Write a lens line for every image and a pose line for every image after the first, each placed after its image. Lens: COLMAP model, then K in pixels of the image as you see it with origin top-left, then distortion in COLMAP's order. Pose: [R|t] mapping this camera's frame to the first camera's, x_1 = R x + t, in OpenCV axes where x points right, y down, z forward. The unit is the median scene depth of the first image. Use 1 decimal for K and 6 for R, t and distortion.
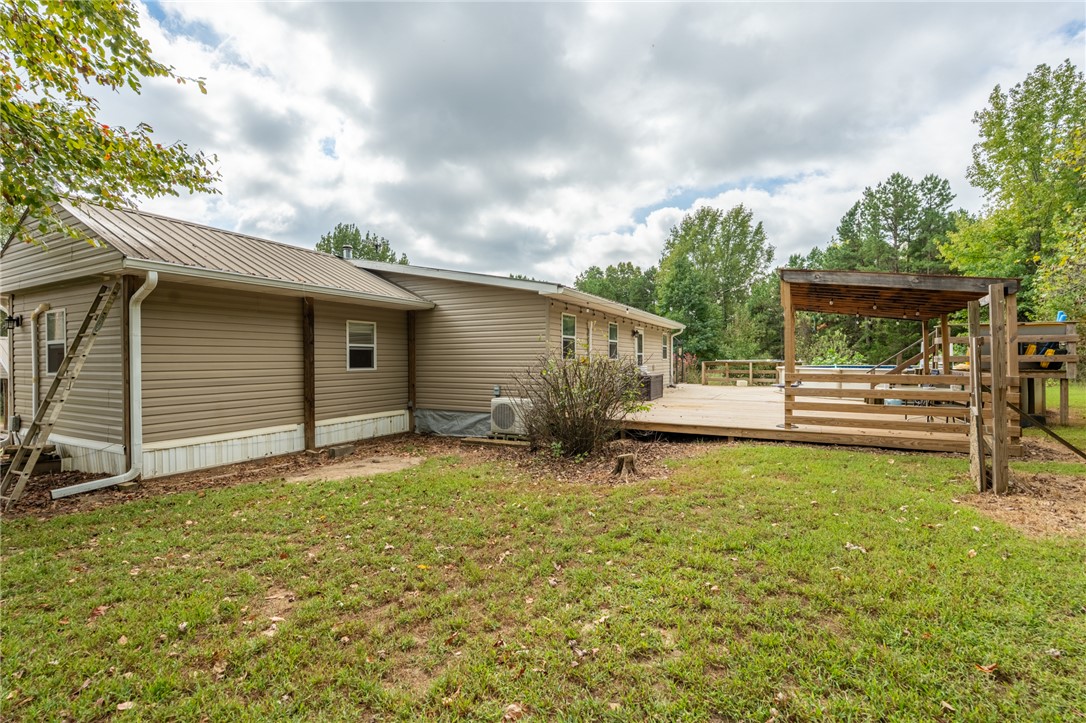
lens RADIAL K [[477.4, 0, 540.7], [0, 477.4, 358.4], [0, 0, 1]] dist [-0.004579, -0.000440]
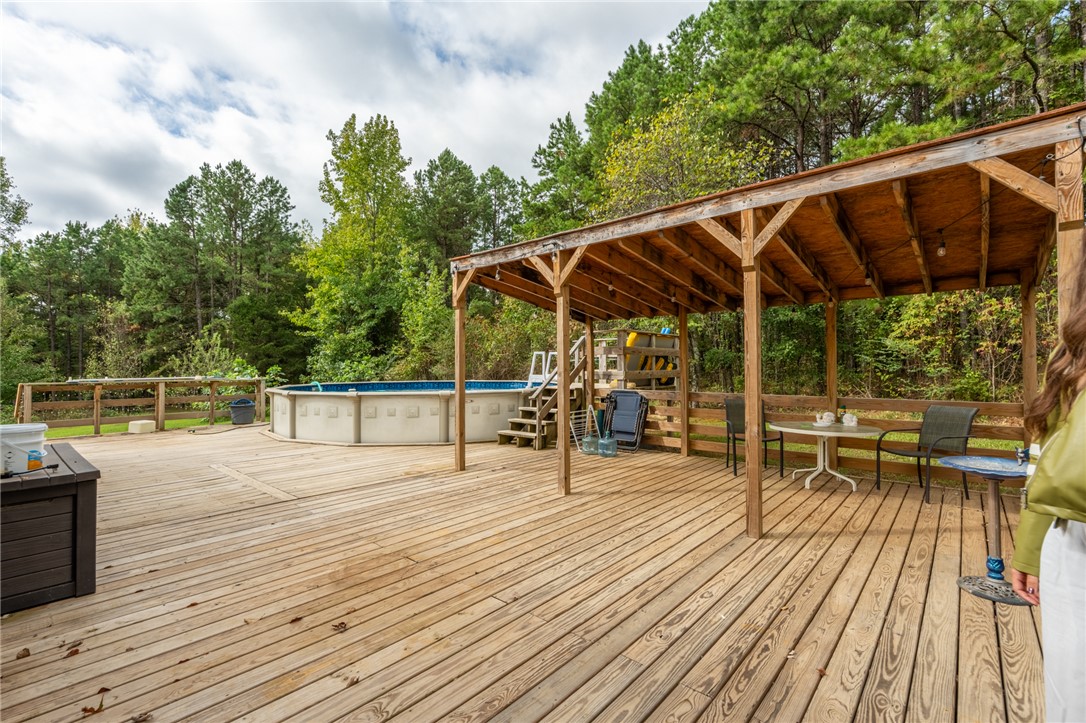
lens RADIAL K [[477.4, 0, 540.7], [0, 477.4, 358.4], [0, 0, 1]] dist [-0.004579, -0.000440]
pose [[0.233442, 0.018815, 0.972189, 0.023007], [0.002146, 0.999800, -0.019865, -0.002819], [-0.972368, 0.006723, 0.233356, 0.227703]]
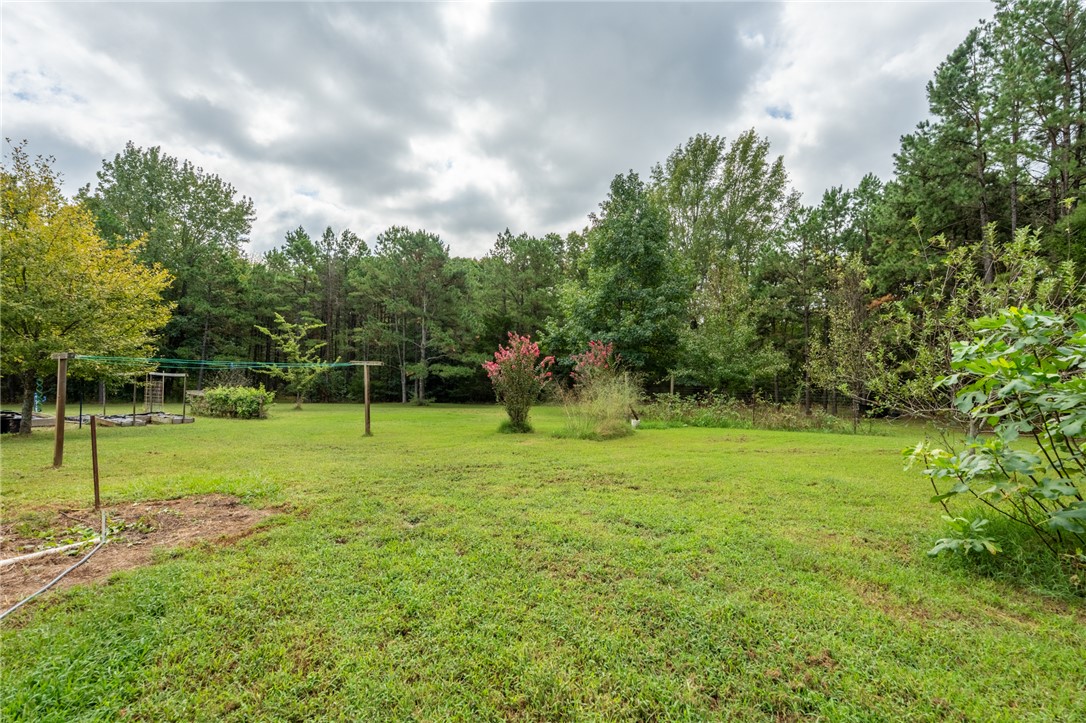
lens RADIAL K [[480.0, 0, 543.0], [0, 480.0, 361.5], [0, 0, 1]] dist [0.002679, 0.000237]
pose [[0.999147, 0.014946, -0.038502, 0.239747], [-0.014565, 0.999842, 0.010158, 0.006069], [0.038648, -0.009588, 0.999207, 0.467869]]
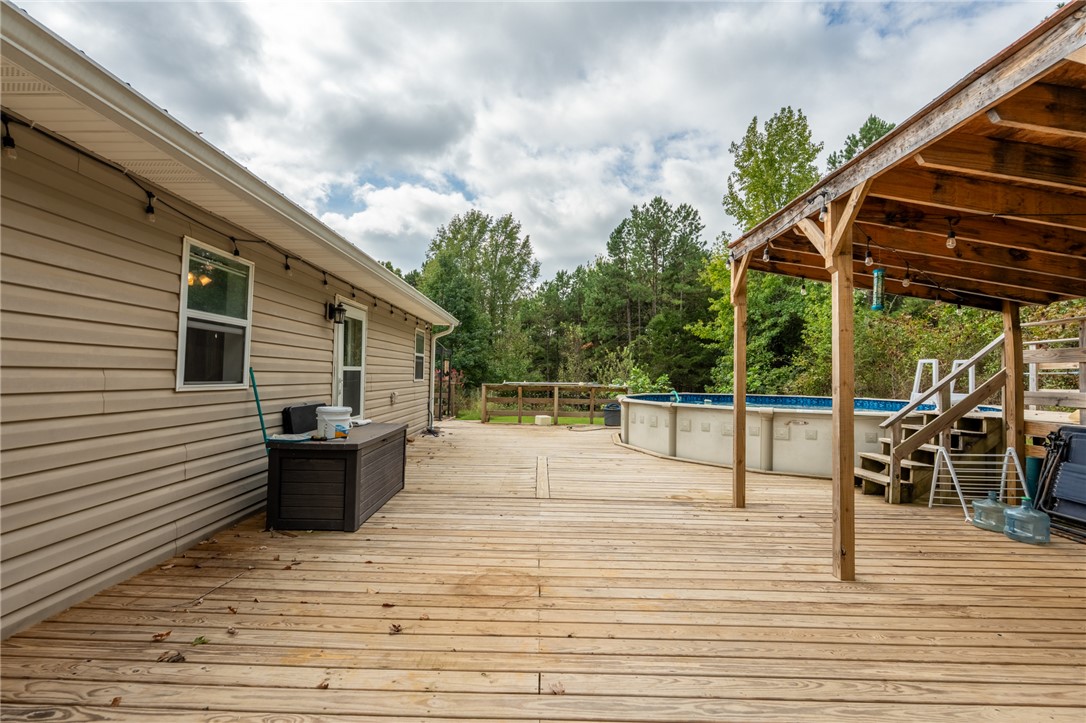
lens RADIAL K [[477.4, 0, 540.7], [0, 477.4, 358.4], [0, 0, 1]] dist [-0.004579, -0.000440]
pose [[0.882838, 0.036560, 0.468252, 0.057509], [-0.022374, 0.999108, -0.035825, -0.002589], [-0.469144, 0.021151, 0.882868, 0.207269]]
